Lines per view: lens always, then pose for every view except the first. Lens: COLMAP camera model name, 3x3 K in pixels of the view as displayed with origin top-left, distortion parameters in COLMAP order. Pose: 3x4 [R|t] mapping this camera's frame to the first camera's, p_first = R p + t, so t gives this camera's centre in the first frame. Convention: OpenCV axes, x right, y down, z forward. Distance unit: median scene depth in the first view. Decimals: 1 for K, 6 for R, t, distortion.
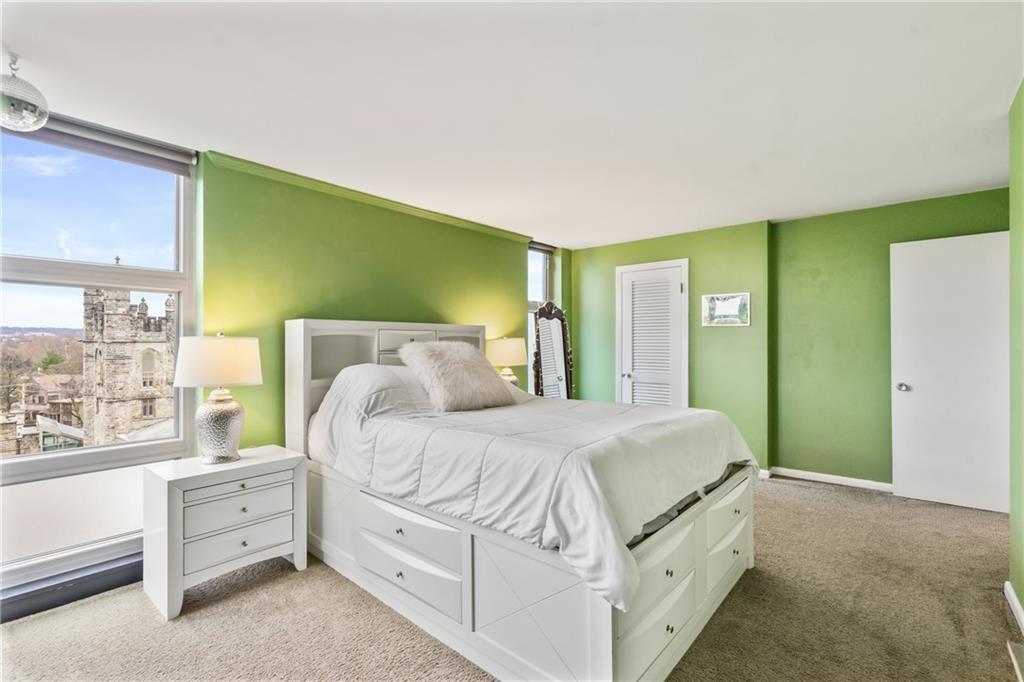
lens RADIAL K [[467.1, 0, 506.3], [0, 467.1, 334.2], [0, 0, 1]] dist [0.002105, 0.000941]
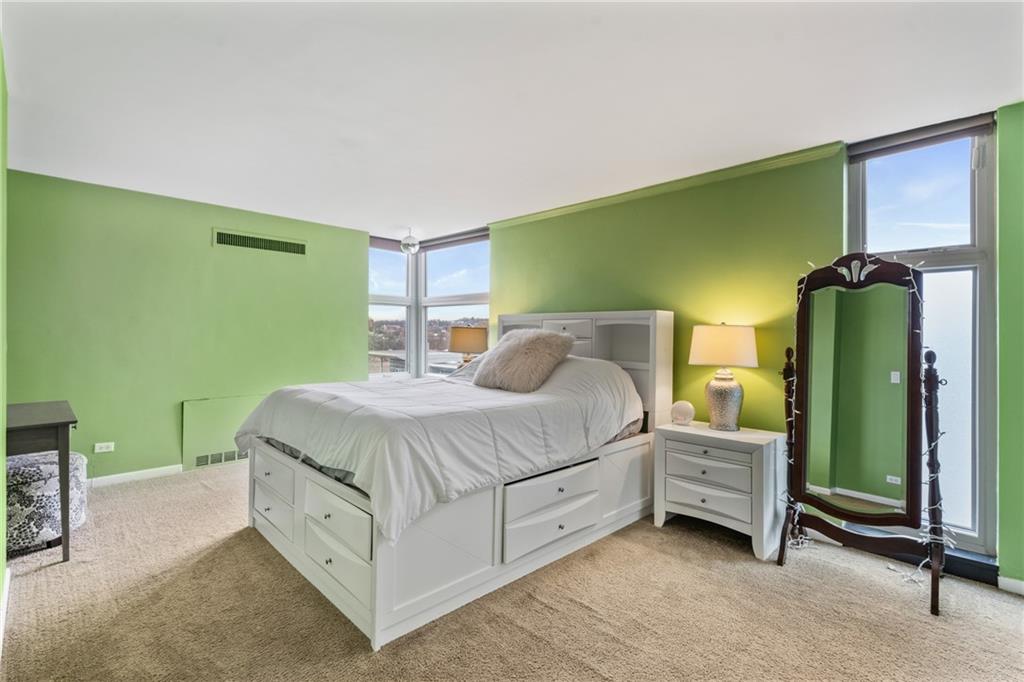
lens RADIAL K [[474.9, 0, 530.6], [0, 474.9, 338.3], [0, 0, 1]] dist [-0.001477, 0.000247]
pose [[-0.047653, 0.025969, -0.998526, 0.774553], [0.021968, 0.999447, 0.024945, 0.004811], [0.998622, -0.020747, -0.048198, 0.794567]]
